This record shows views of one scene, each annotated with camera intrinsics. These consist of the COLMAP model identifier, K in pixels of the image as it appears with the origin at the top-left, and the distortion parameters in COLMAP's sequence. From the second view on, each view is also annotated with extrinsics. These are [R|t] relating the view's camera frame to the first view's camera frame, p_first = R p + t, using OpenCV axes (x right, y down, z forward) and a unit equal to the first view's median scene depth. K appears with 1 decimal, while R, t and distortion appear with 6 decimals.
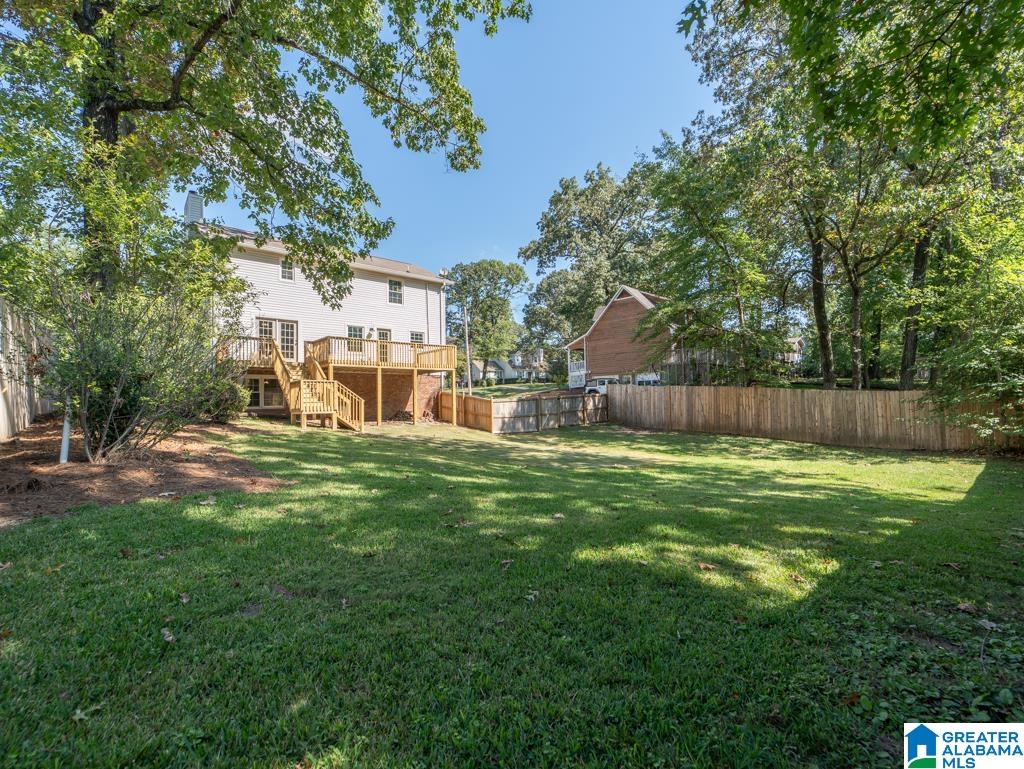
lens RADIAL K [[457.4, 0, 516.0], [0, 457.4, 385.2], [0, 0, 1]] dist [-0.002198, -0.000074]
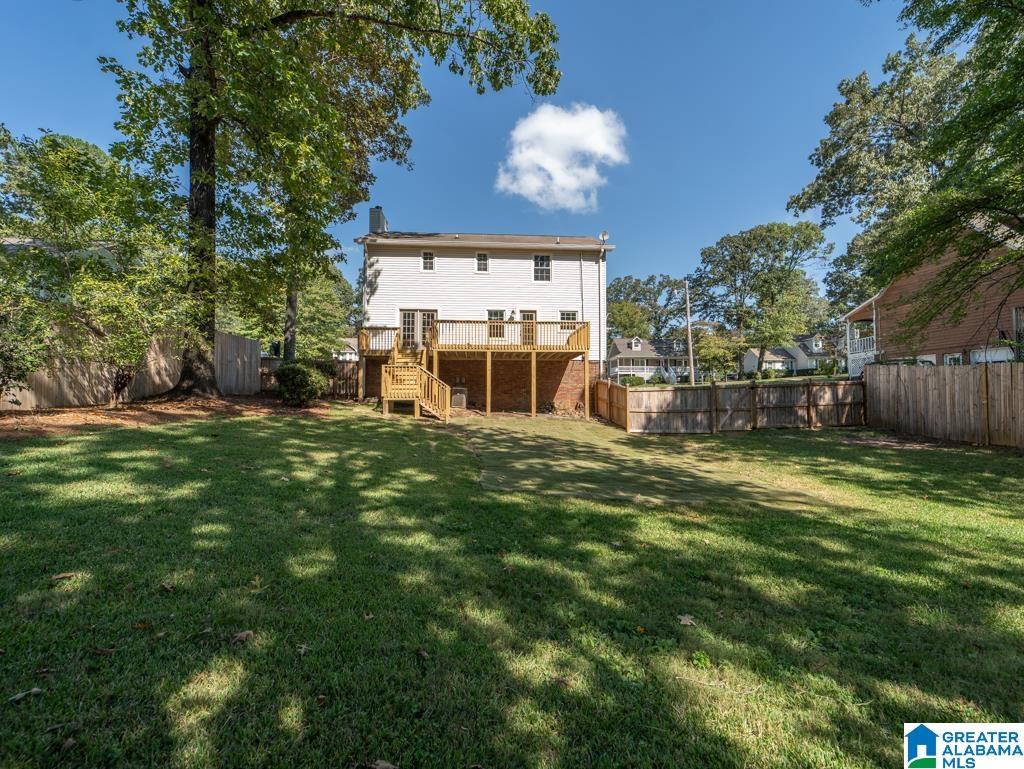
lens RADIAL K [[457.4, 0, 510.2], [0, 457.4, 382.5], [0, 0, 1]] dist [-0.002198, -0.000074]
pose [[0.801119, -0.008818, -0.598441, 0.204425], [0.009665, 0.999952, -0.001796, 0.018839], [0.598428, -0.004345, 0.801165, 0.233928]]
